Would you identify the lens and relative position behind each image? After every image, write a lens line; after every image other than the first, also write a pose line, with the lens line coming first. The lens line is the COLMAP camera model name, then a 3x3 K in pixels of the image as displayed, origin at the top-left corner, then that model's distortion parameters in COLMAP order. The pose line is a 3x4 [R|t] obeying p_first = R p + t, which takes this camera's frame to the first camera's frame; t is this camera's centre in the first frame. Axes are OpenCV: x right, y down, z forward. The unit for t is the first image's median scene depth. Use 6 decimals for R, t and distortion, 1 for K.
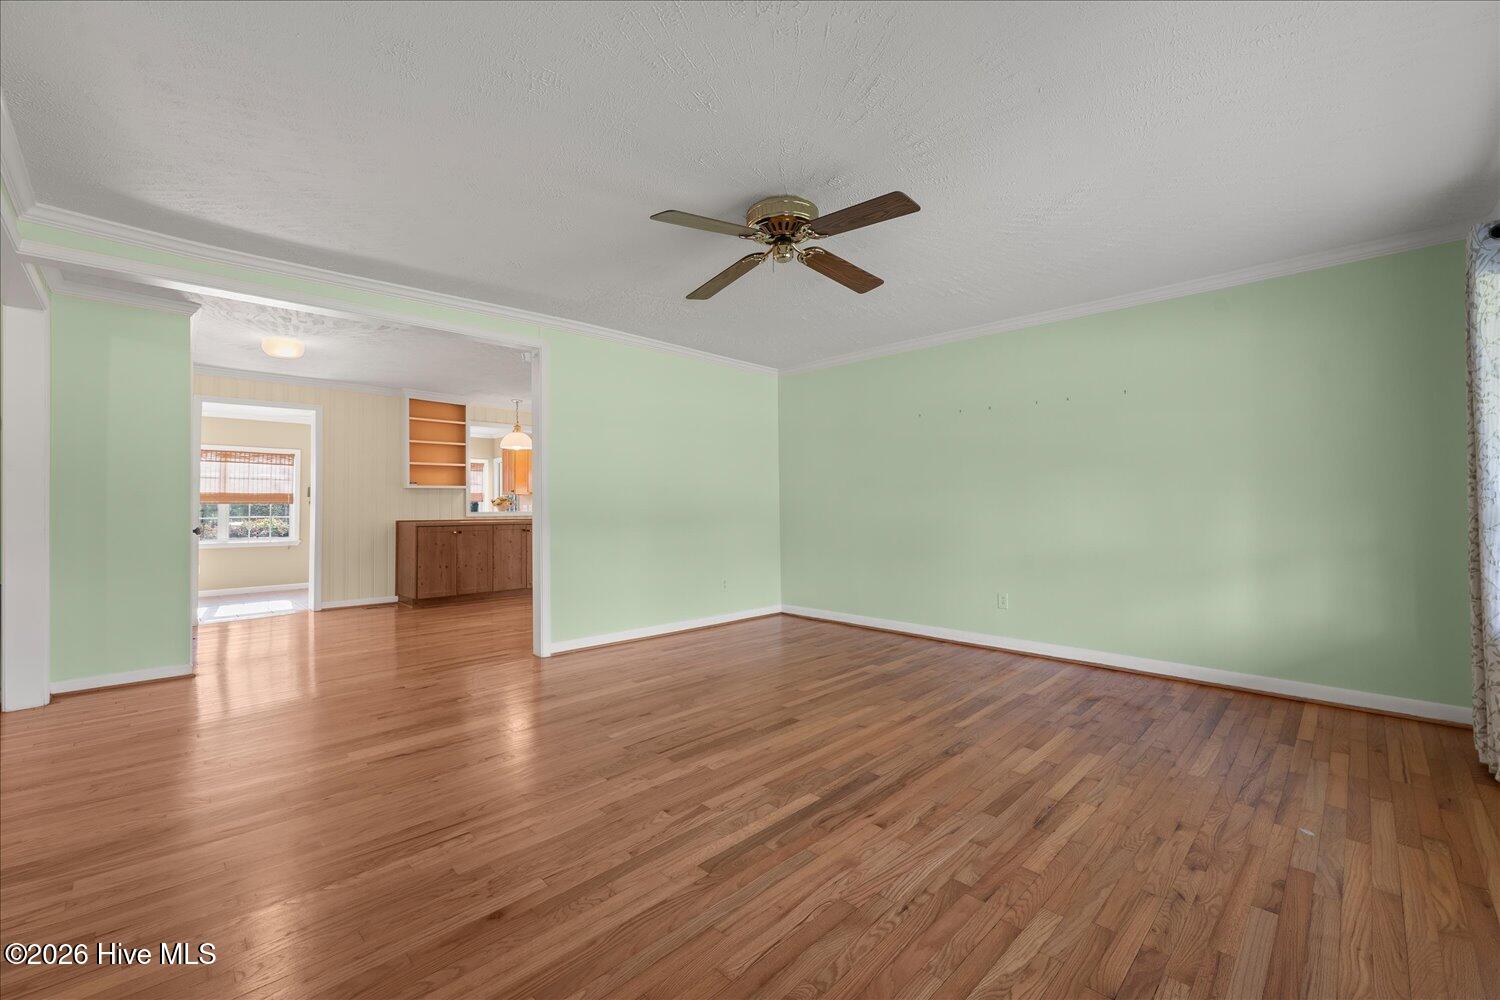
lens RADIAL K [[583.9, 0, 750.6], [0, 583.9, 501.6], [0, 0, 1]] dist [0.000405, 0.000014]
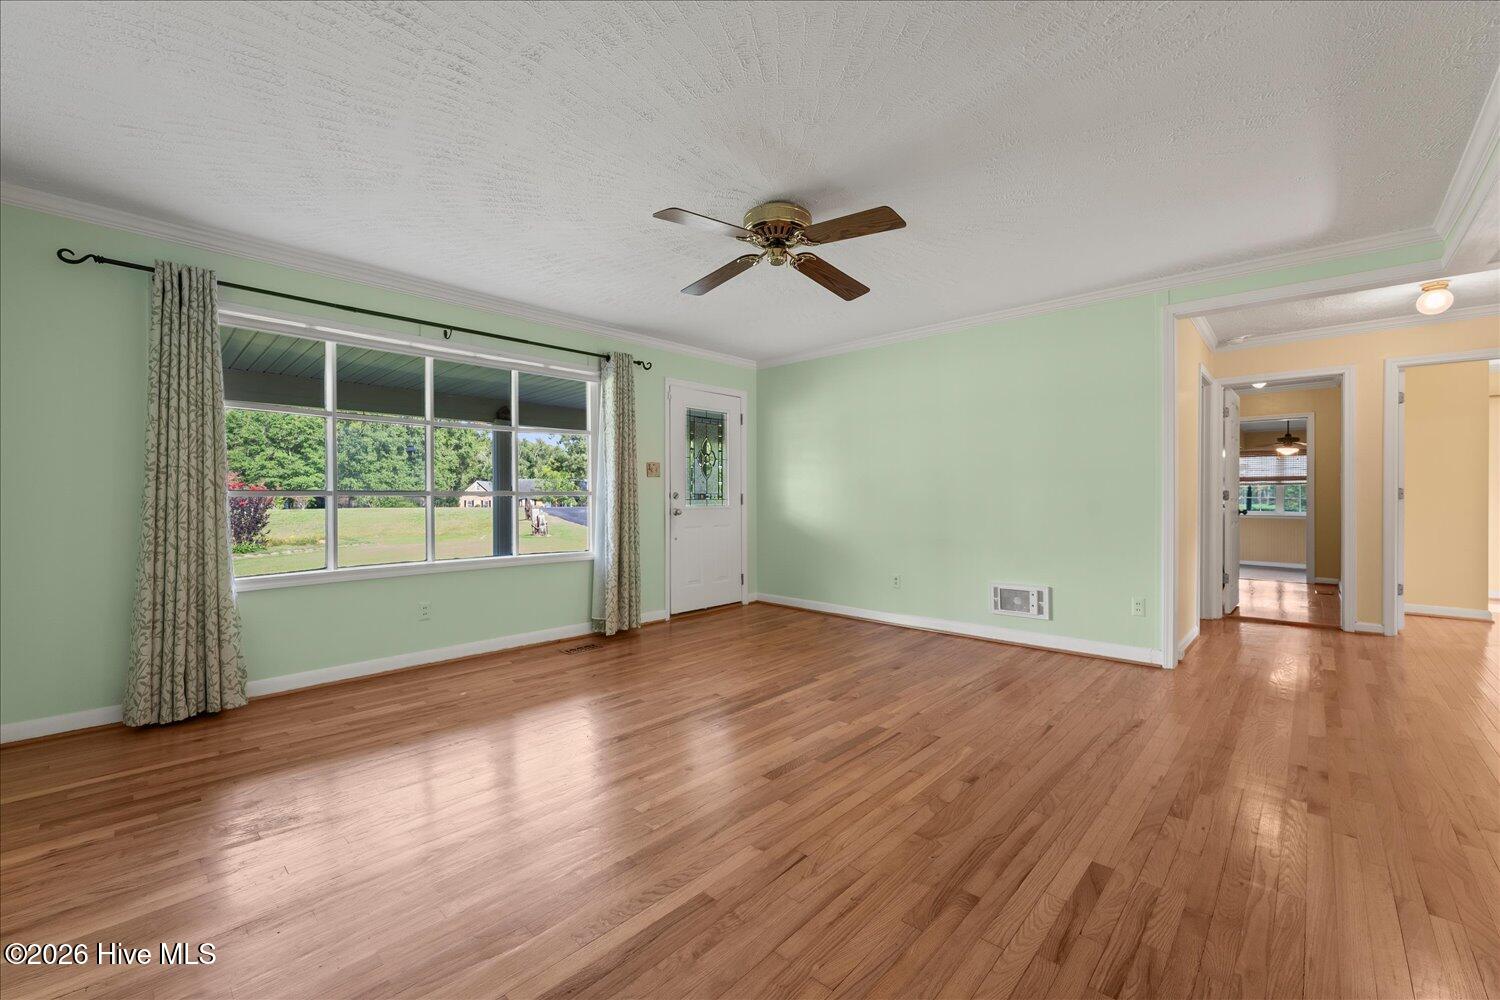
lens RADIAL K [[583.9, 0, 749.4], [0, 583.9, 497.3], [0, 0, 1]] dist [0.000405, 0.000014]
pose [[-0.999412, 0.007948, -0.033346, 0.150573], [0.008132, 0.999952, -0.005389, 0.016060], [0.033301, -0.005657, -0.999429, 2.154765]]
